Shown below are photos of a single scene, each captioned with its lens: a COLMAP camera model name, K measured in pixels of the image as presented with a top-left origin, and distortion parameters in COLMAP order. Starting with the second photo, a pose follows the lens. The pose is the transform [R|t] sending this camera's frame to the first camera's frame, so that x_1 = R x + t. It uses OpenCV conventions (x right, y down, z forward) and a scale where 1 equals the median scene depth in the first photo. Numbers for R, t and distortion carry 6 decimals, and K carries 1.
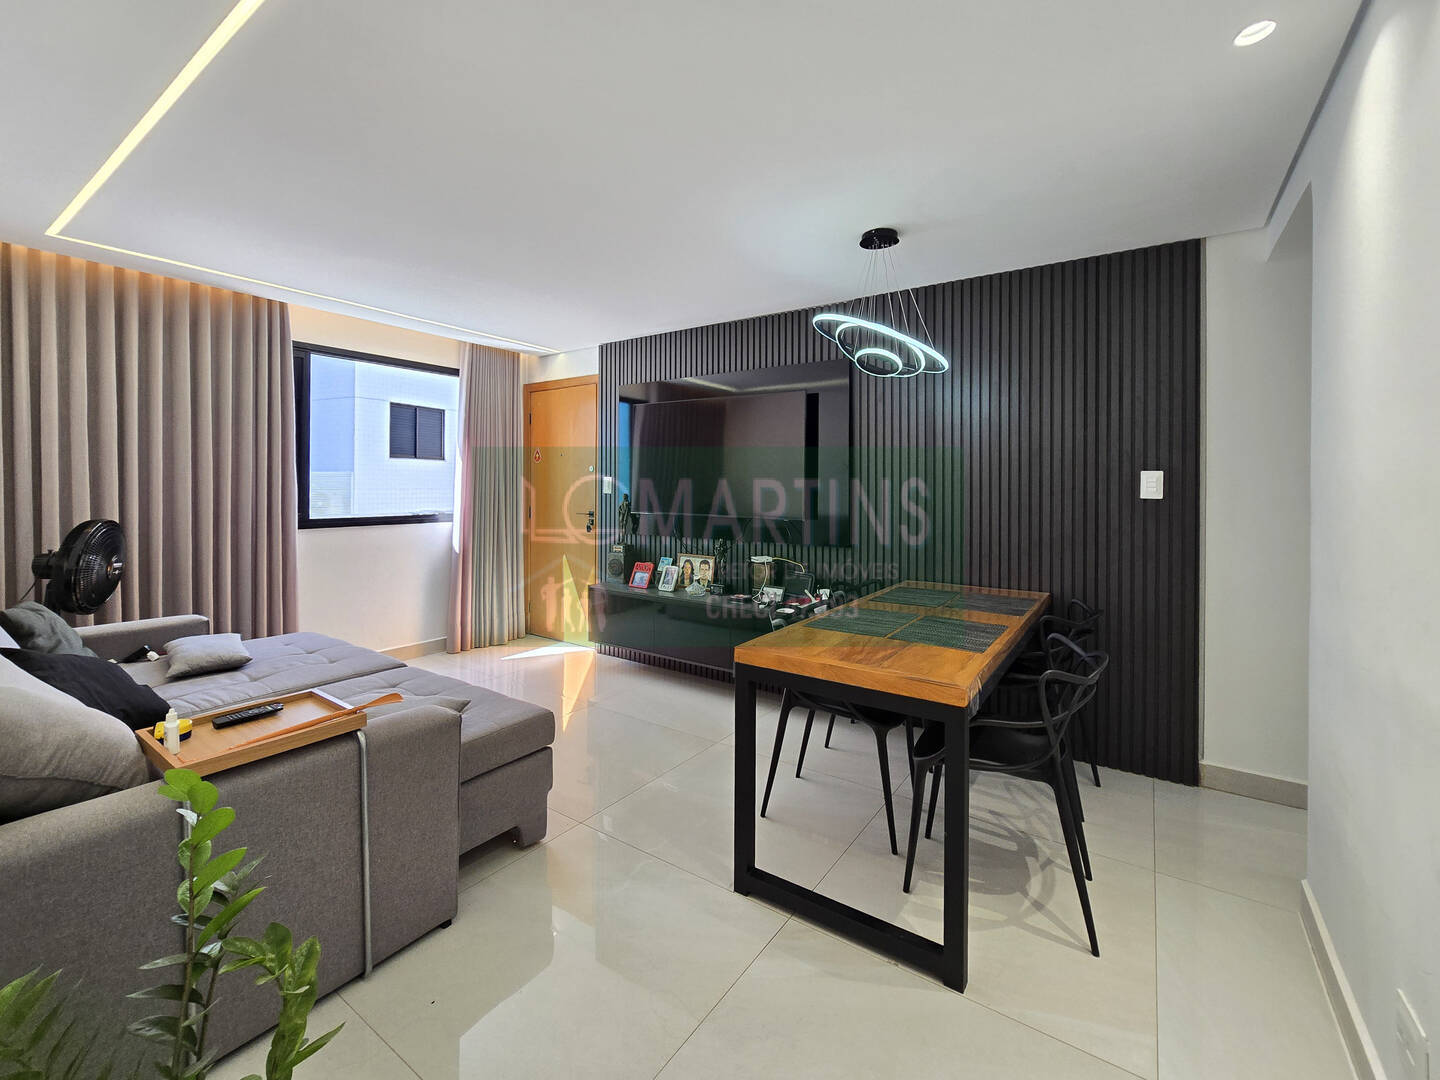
lens RADIAL K [[622.9, 0, 698.2], [0, 622.9, 481.7], [0, 0, 1]] dist [-0.000448, -0.000090]
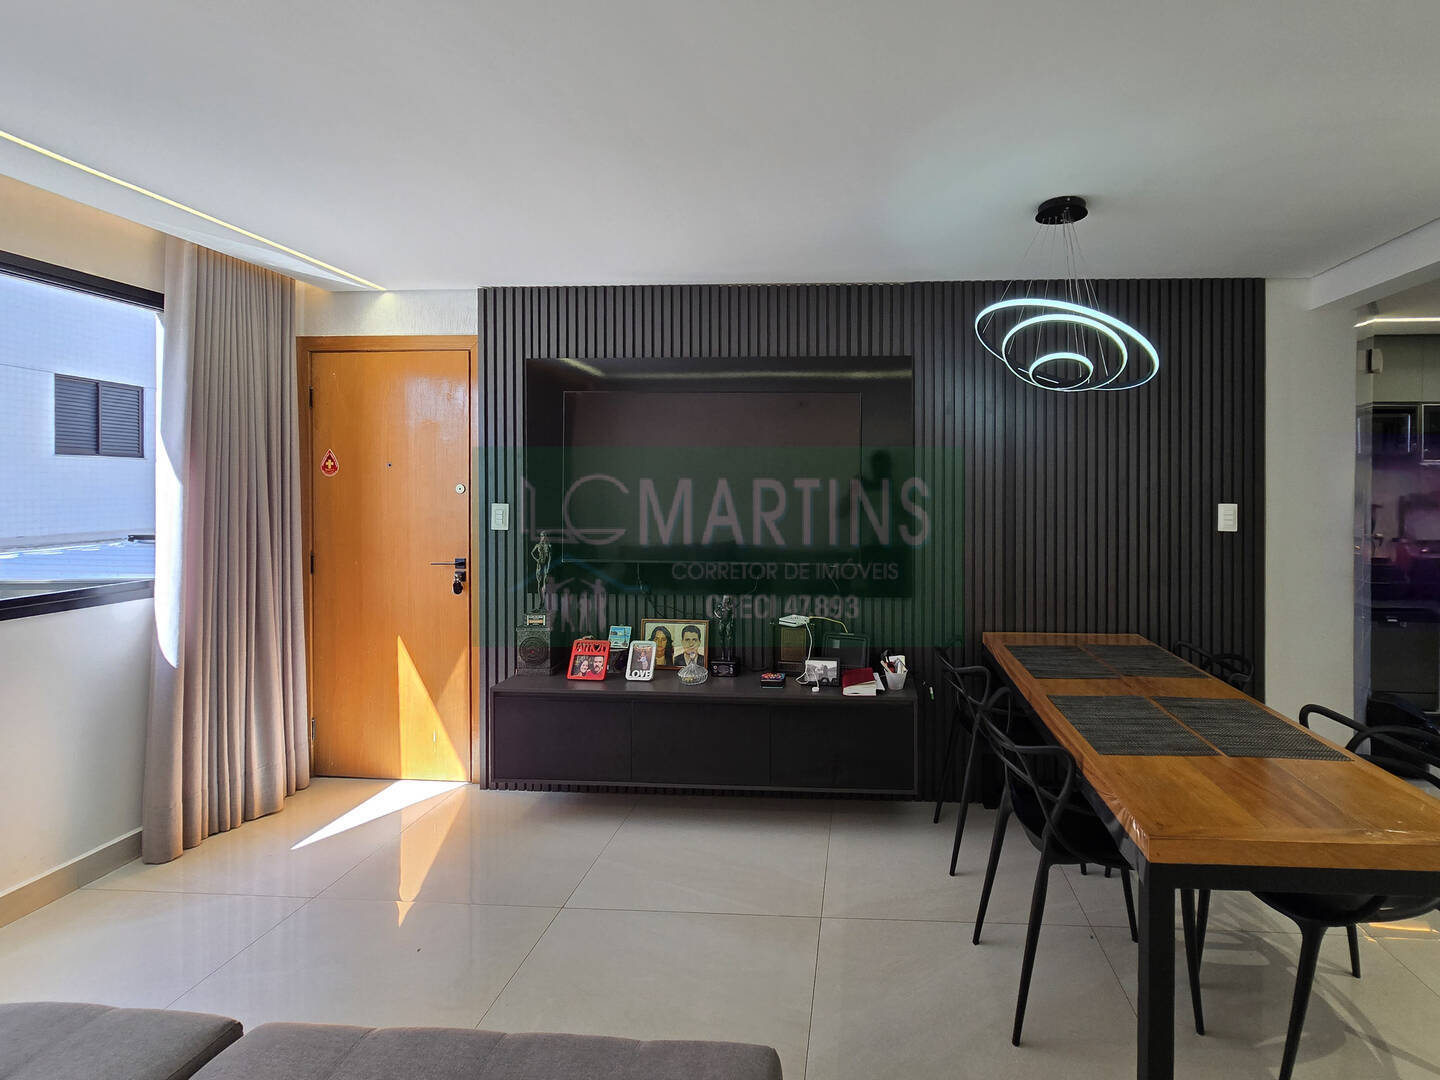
lens RADIAL K [[649.7, 0, 804.5], [0, 649.7, 488.7], [0, 0, 1]] dist [-0.003720, -0.000789]
pose [[0.842691, -0.006652, 0.538357, -0.262559], [-0.001708, 0.999886, 0.015027, -0.036292], [-0.538395, -0.013582, 0.842583, 0.320324]]
